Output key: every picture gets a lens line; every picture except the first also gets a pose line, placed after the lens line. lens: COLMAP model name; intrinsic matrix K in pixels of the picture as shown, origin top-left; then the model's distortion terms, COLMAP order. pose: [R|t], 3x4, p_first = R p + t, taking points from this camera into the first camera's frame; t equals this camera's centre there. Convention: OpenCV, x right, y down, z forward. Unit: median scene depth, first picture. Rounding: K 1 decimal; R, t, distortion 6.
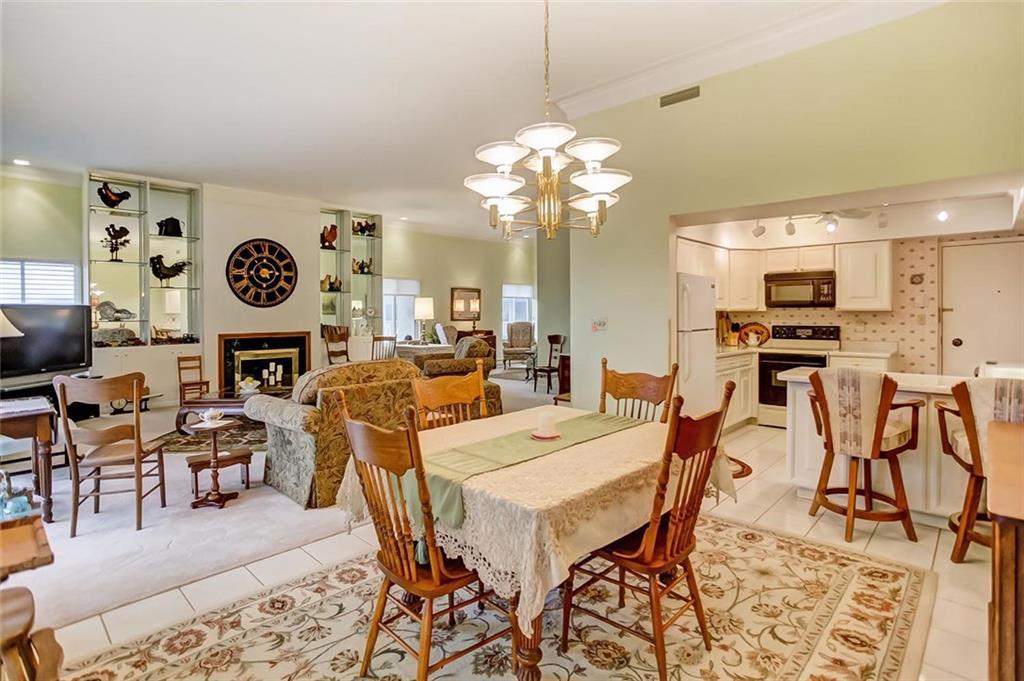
lens RADIAL K [[514.3, 0, 516.6], [0, 514.3, 316.1], [0, 0, 1]] dist [-0.055777, 0.024443]
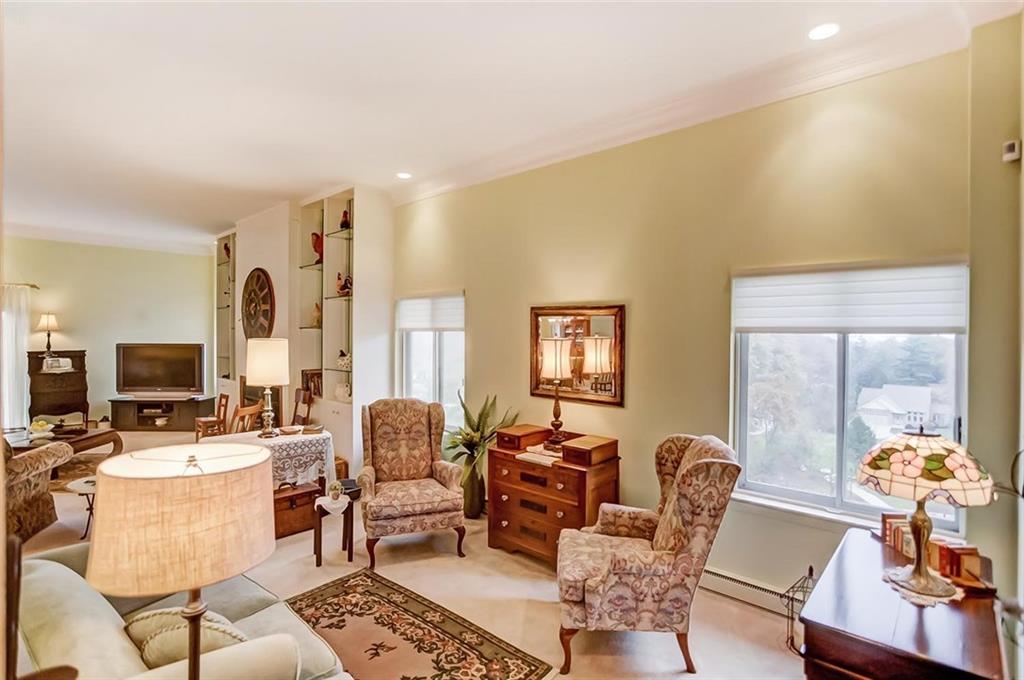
lens RADIAL K [[514.3, 0, 528.0], [0, 514.3, 338.6], [0, 0, 1]] dist [-0.055777, 0.024443]
pose [[0.013268, 0.015339, -0.999794, 0.357926], [-0.018048, 0.999723, 0.015098, -0.056153], [0.999749, 0.017844, 0.013541, 1.464116]]
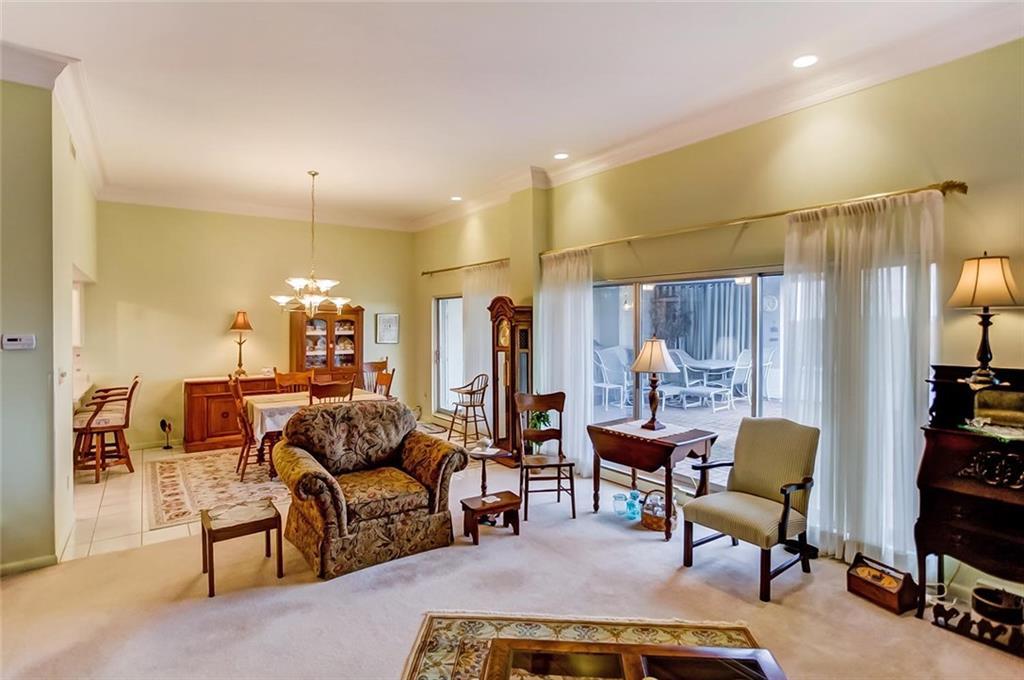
lens RADIAL K [[514.3, 0, 518.7], [0, 514.3, 326.0], [0, 0, 1]] dist [-0.055777, 0.024443]
pose [[-0.985155, 0.005228, 0.171590, -0.374817], [0.008136, 0.999835, 0.016249, -0.035924], [-0.171476, 0.017404, -0.985034, 0.922421]]
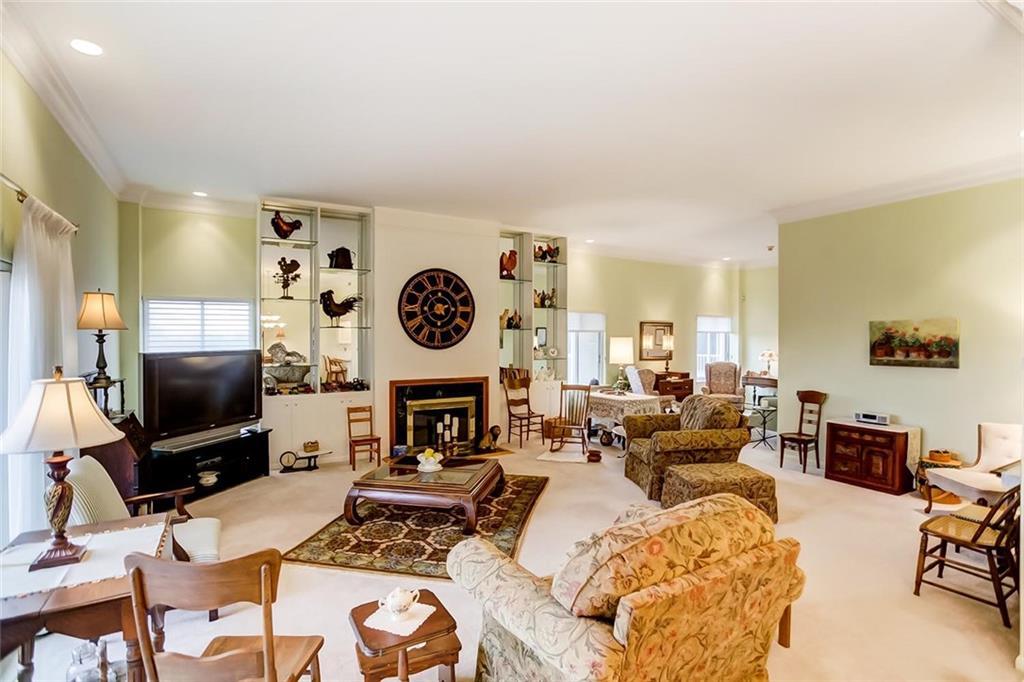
lens RADIAL K [[514.3, 0, 522.4], [0, 514.3, 343.8], [0, 0, 1]] dist [-0.055777, 0.024443]
pose [[0.964780, 0.008699, -0.262913, -0.135775], [-0.007401, 0.999955, 0.005927, -0.032714], [0.262953, -0.003772, 0.964801, 0.206280]]
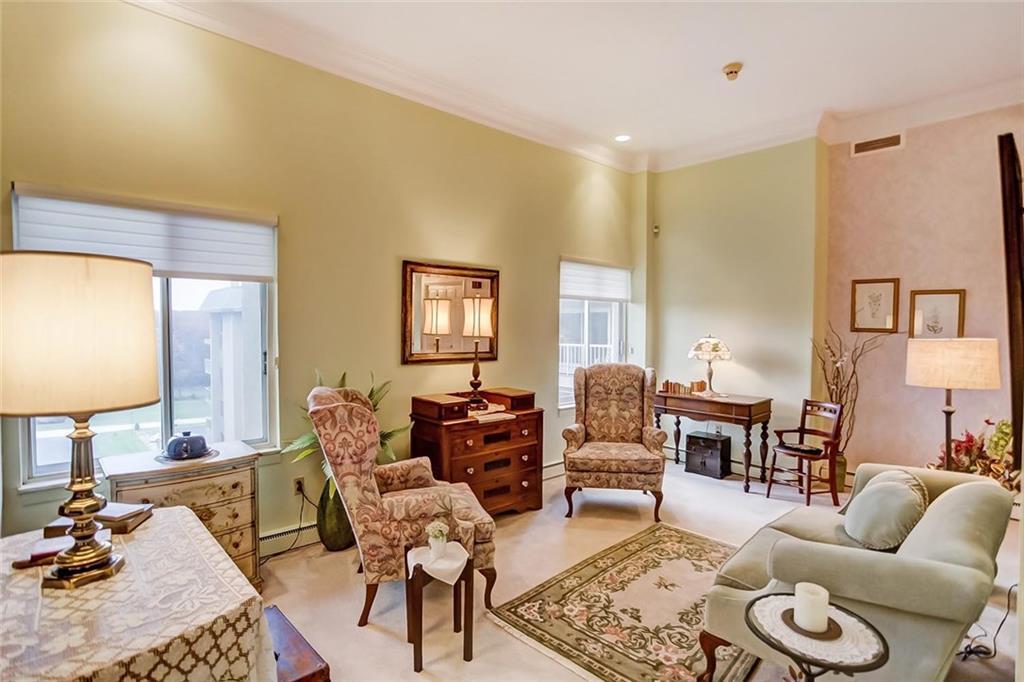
lens RADIAL K [[514.3, 0, 517.3], [0, 514.3, 337.4], [0, 0, 1]] dist [-0.055777, 0.024443]
pose [[0.996799, 0.011780, -0.079071, -0.047008], [-0.010685, 0.999841, 0.014255, -0.019295], [0.079226, -0.013364, 0.996767, 1.021279]]
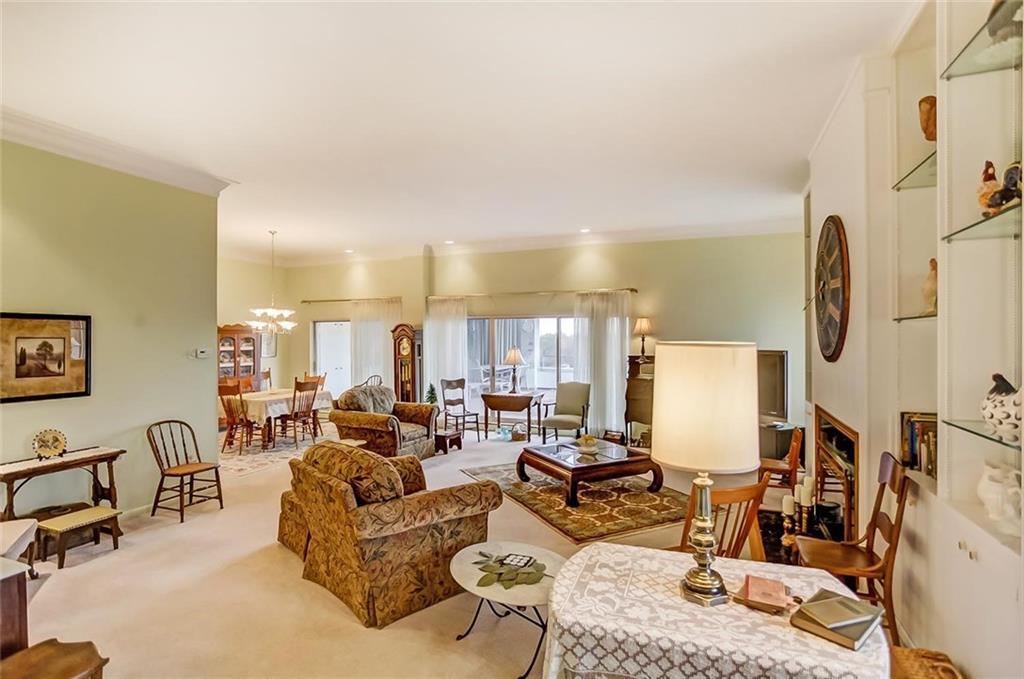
lens RADIAL K [[514.3, 0, 517.1], [0, 514.3, 339.6], [0, 0, 1]] dist [-0.055777, 0.024443]
pose [[-0.933298, 0.009229, -0.358985, -0.057133], [0.003918, 0.999872, 0.015519, -0.046661], [0.359082, 0.013078, -0.933214, 1.356313]]
